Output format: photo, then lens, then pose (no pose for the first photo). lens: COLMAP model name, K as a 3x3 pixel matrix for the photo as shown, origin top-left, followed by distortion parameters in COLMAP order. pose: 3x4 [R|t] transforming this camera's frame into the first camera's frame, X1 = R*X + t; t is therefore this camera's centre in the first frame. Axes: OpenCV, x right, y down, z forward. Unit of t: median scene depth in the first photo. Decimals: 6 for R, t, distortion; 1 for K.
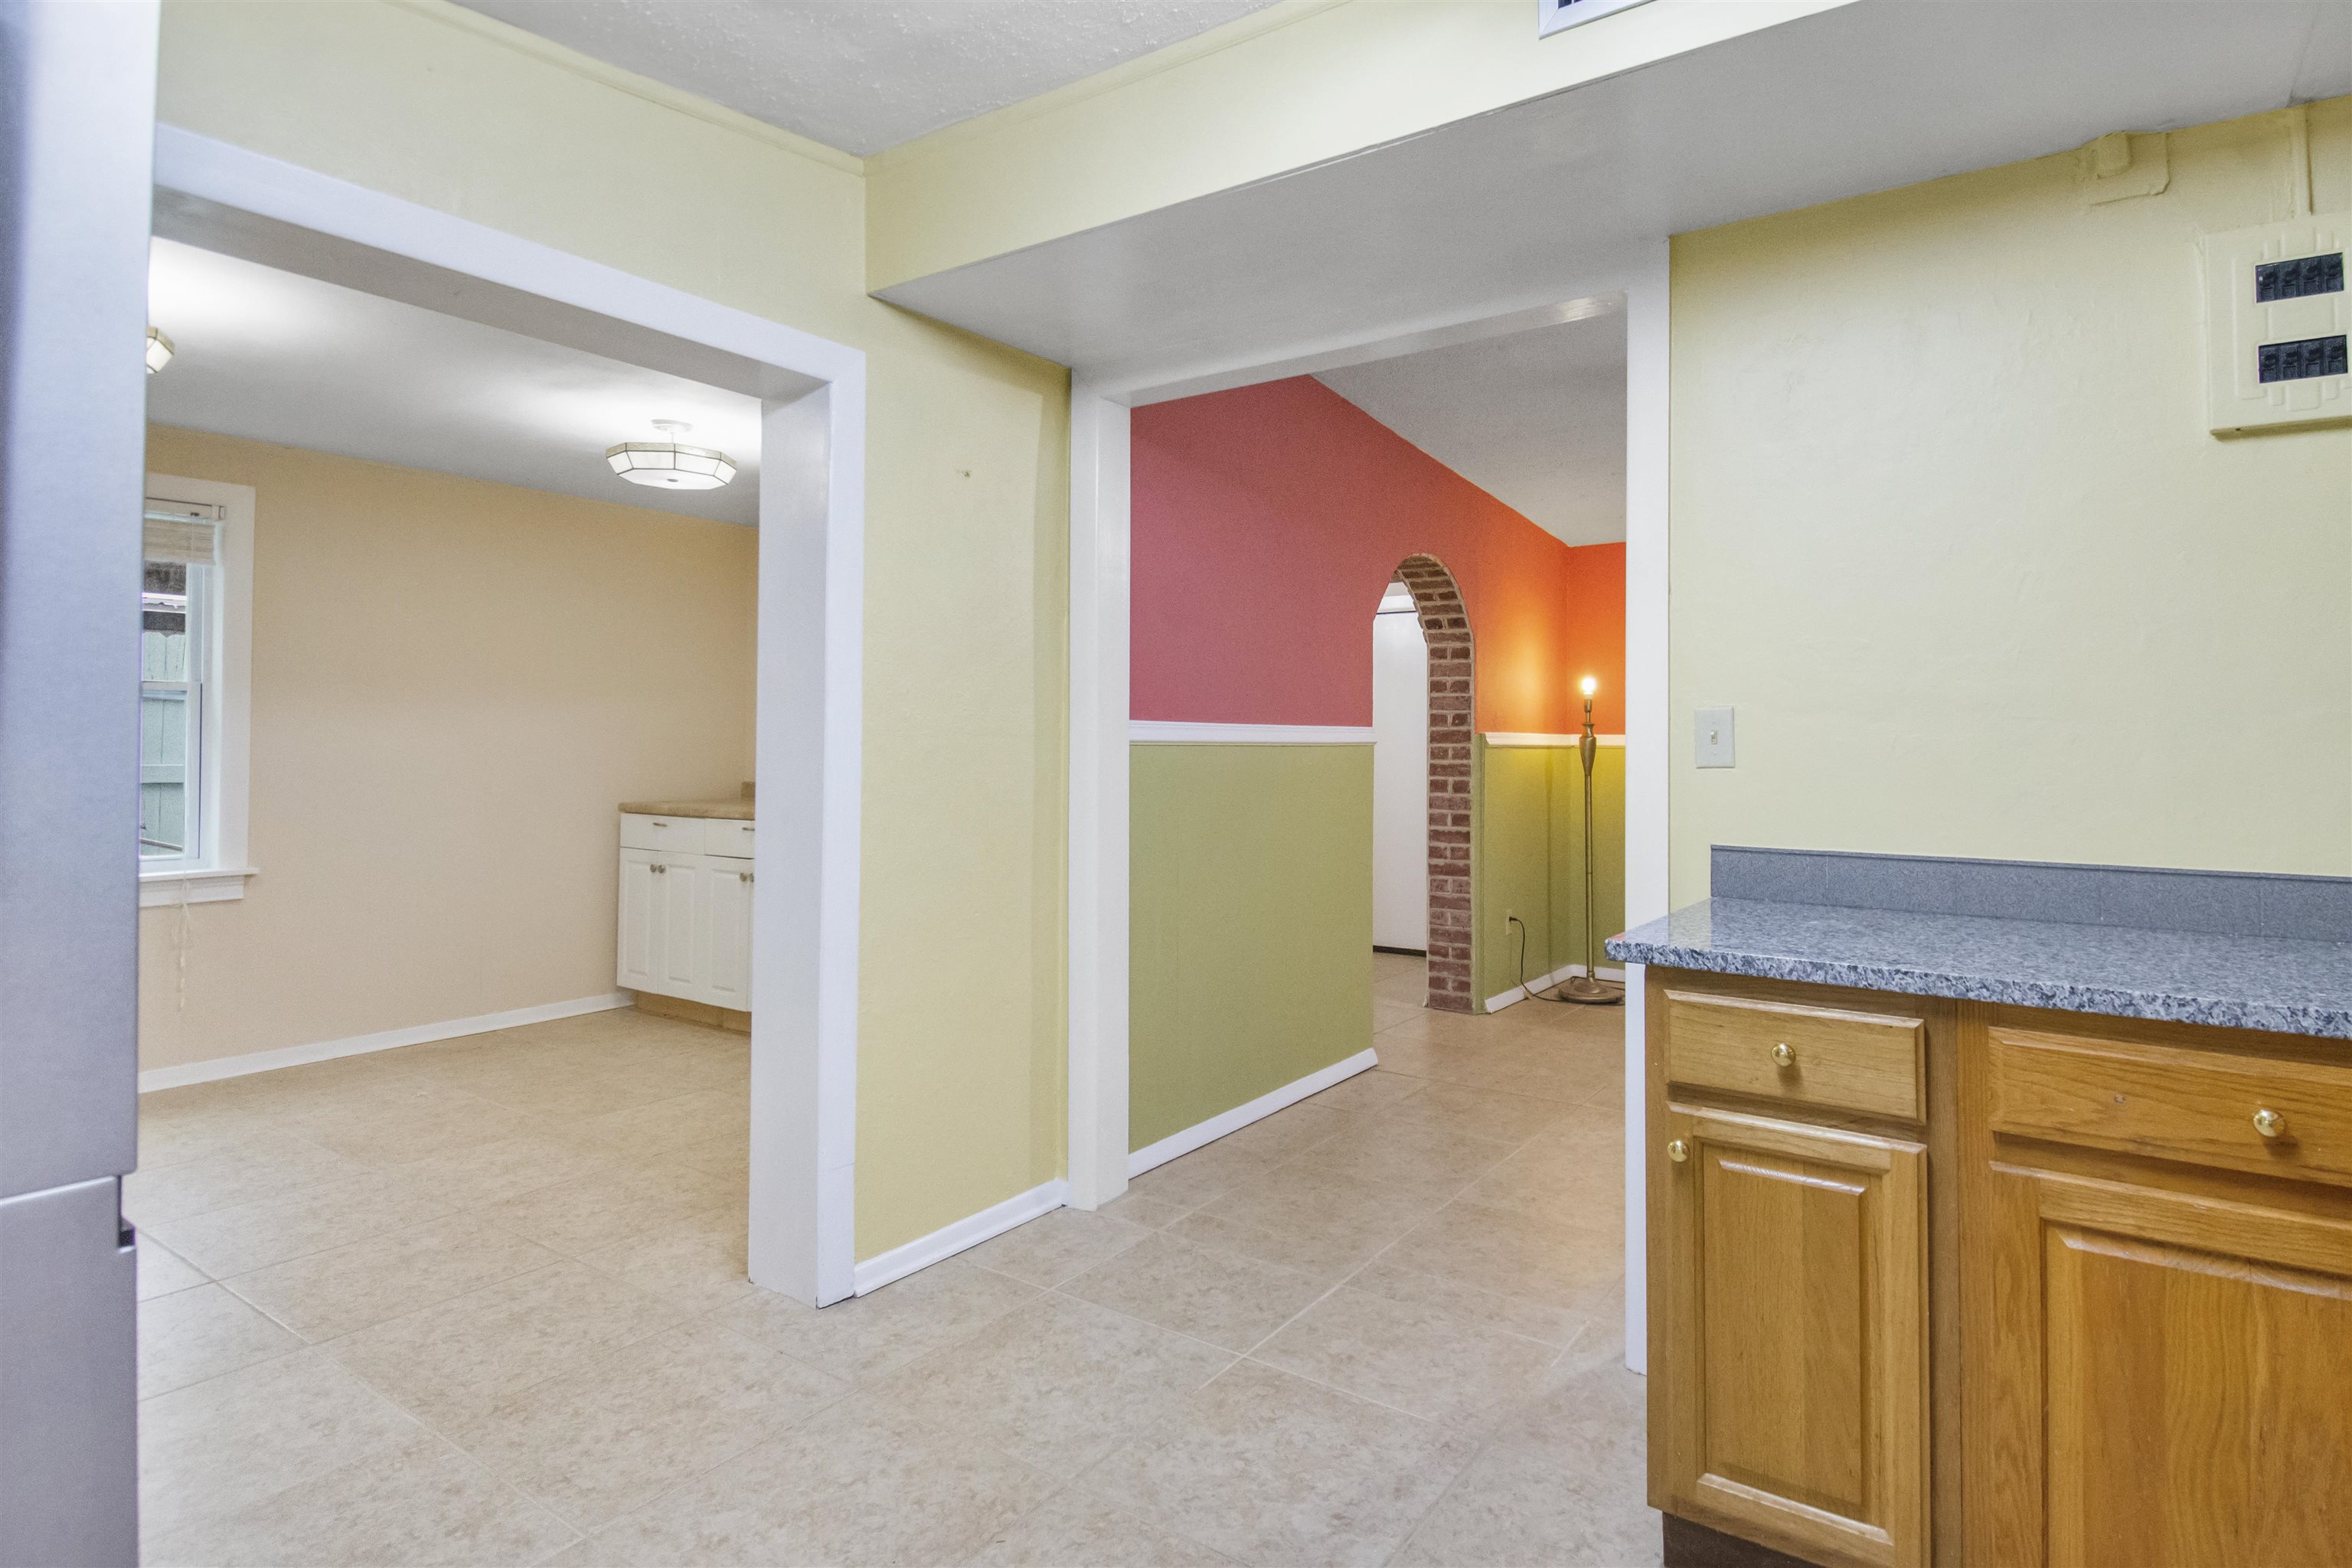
lens RADIAL K [[1204.5, 0, 1233.5], [0, 1204.5, 702.4], [0, 0, 1]] dist [0.016714, -0.017085]
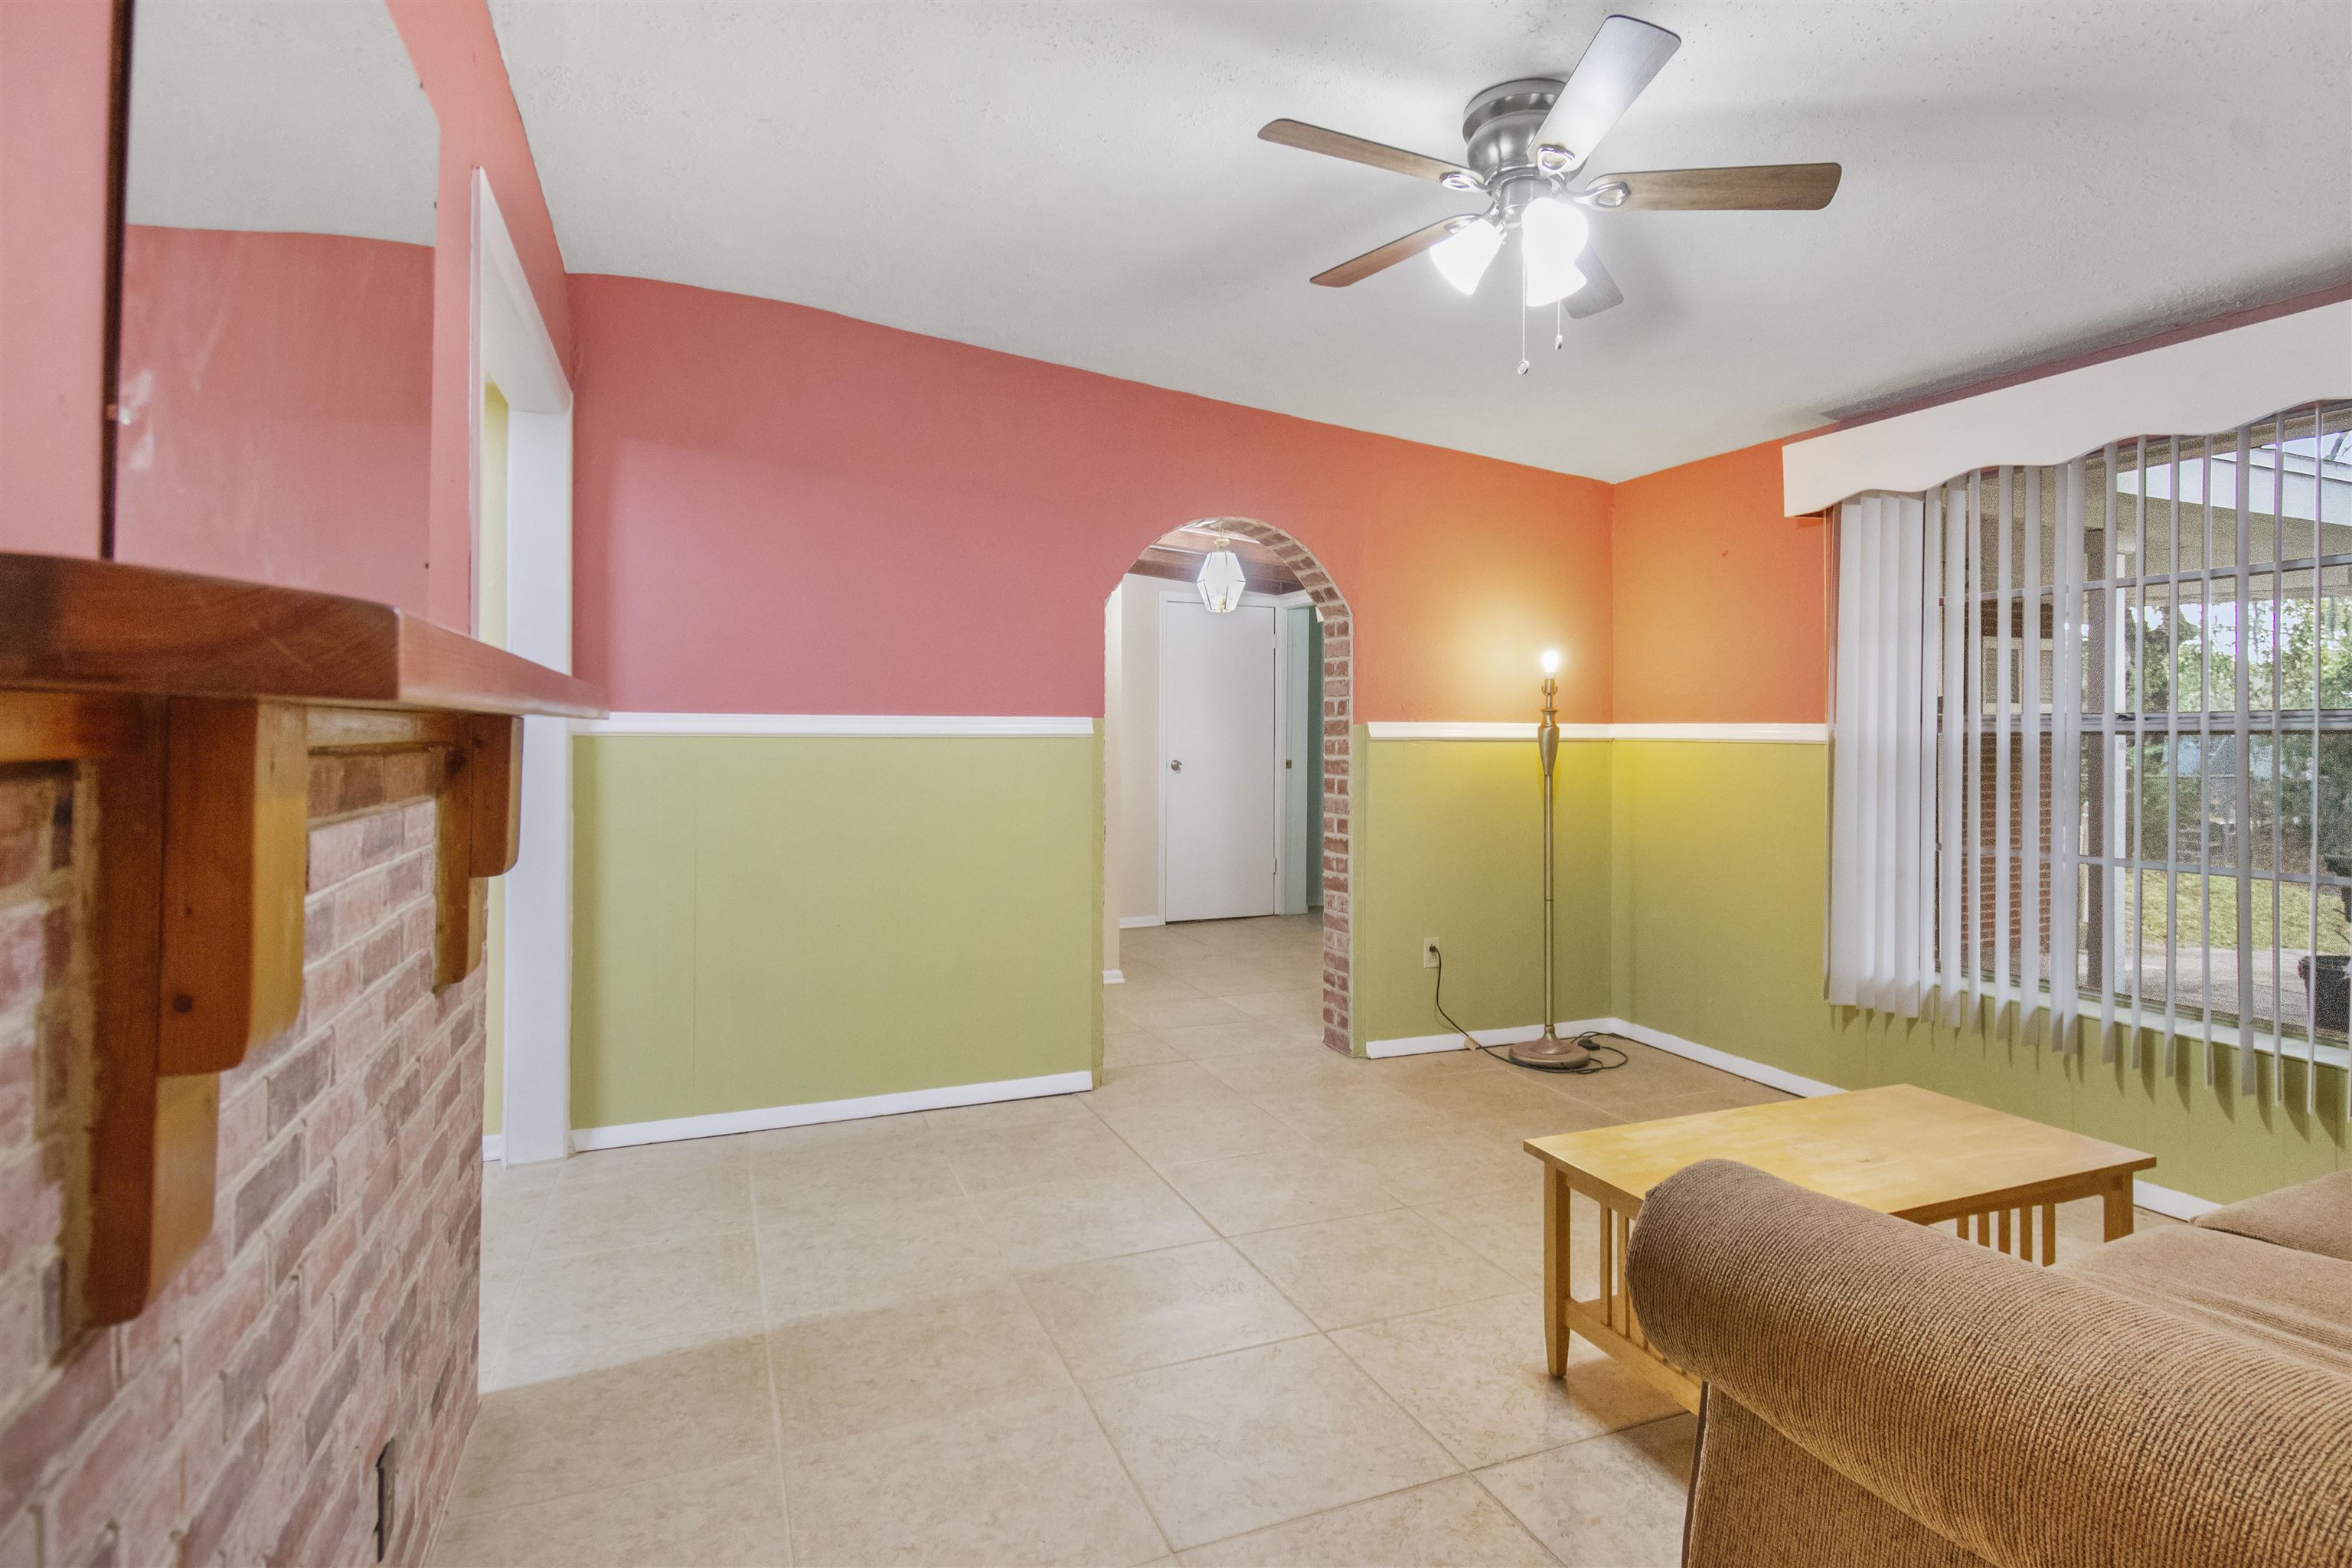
lens RADIAL K [[1204.5, 0, 1242.5], [0, 1204.5, 706.3], [0, 0, 1]] dist [0.016714, -0.017085]
pose [[0.844413, -0.017746, -0.535399, 0.585067], [0.021905, 0.999759, 0.001411, 0.010754], [0.535245, -0.012919, 0.844598, 0.248479]]
